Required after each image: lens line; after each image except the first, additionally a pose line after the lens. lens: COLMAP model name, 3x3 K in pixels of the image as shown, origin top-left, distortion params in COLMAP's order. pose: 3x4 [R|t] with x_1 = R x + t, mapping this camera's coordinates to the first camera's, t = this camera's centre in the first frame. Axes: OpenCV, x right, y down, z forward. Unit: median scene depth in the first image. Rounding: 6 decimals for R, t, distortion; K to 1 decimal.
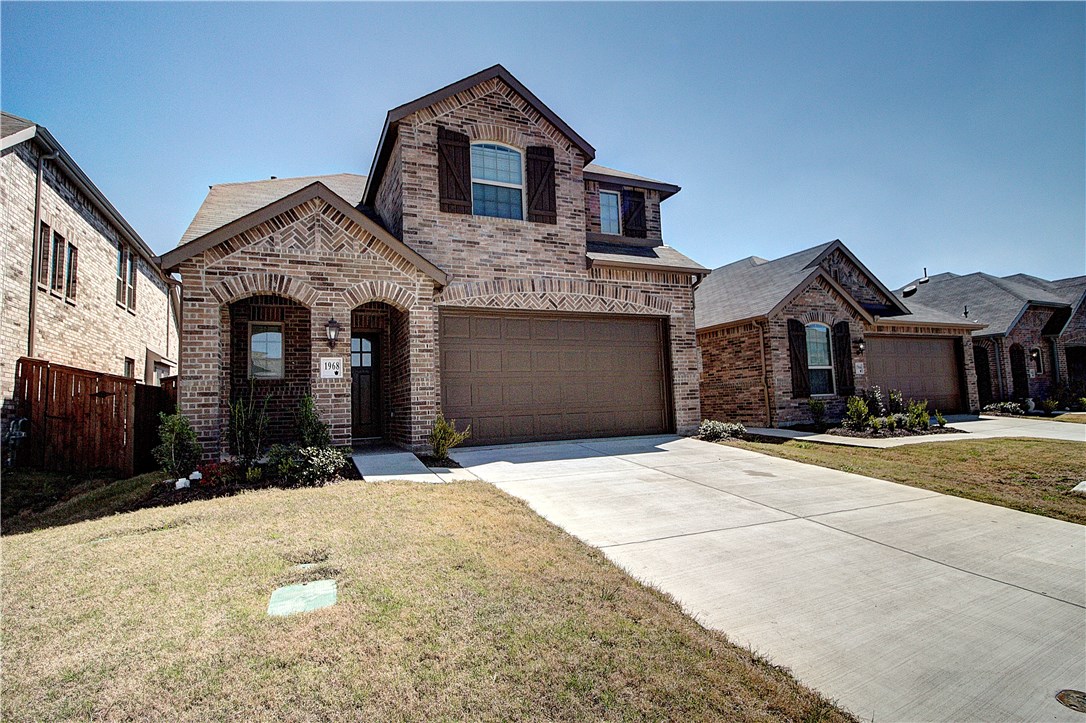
lens RADIAL K [[481.6, 0, 549.4], [0, 481.6, 362.3], [0, 0, 1]] dist [0.000826, -0.010307]
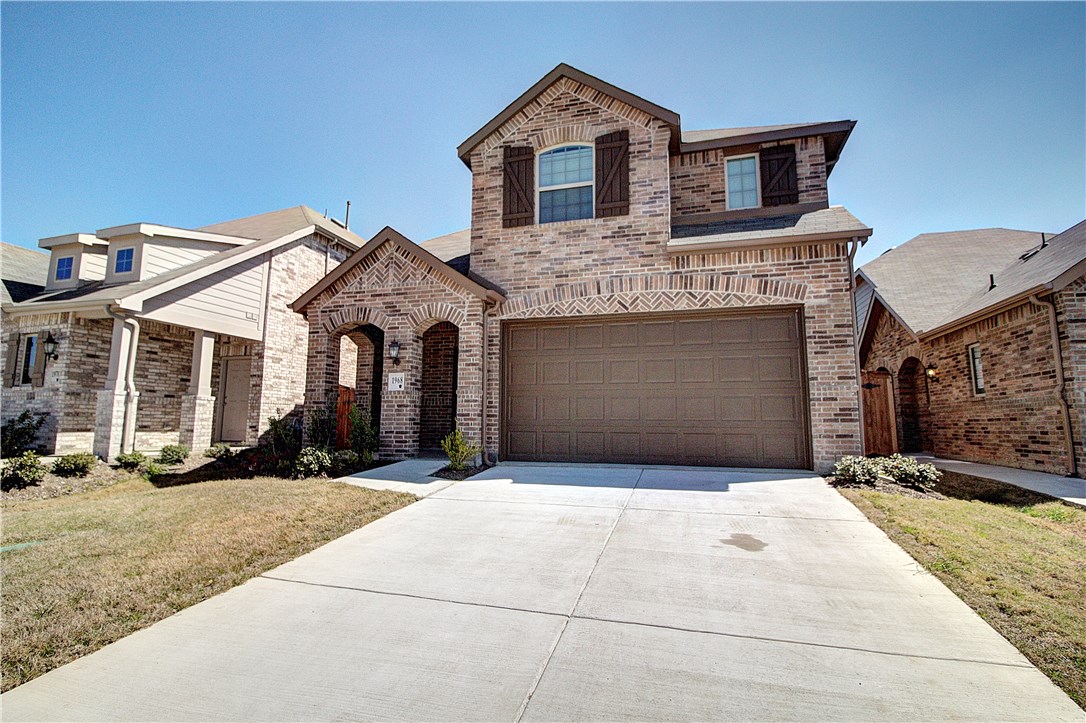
lens RADIAL K [[481.6, 0, 549.4], [0, 481.6, 362.3], [0, 0, 1]] dist [0.000826, -0.010307]
pose [[0.796945, -0.036127, -0.602970, 0.431768], [0.018564, 0.999203, -0.035331, 0.009582], [0.603766, 0.016964, 0.796981, 0.231279]]
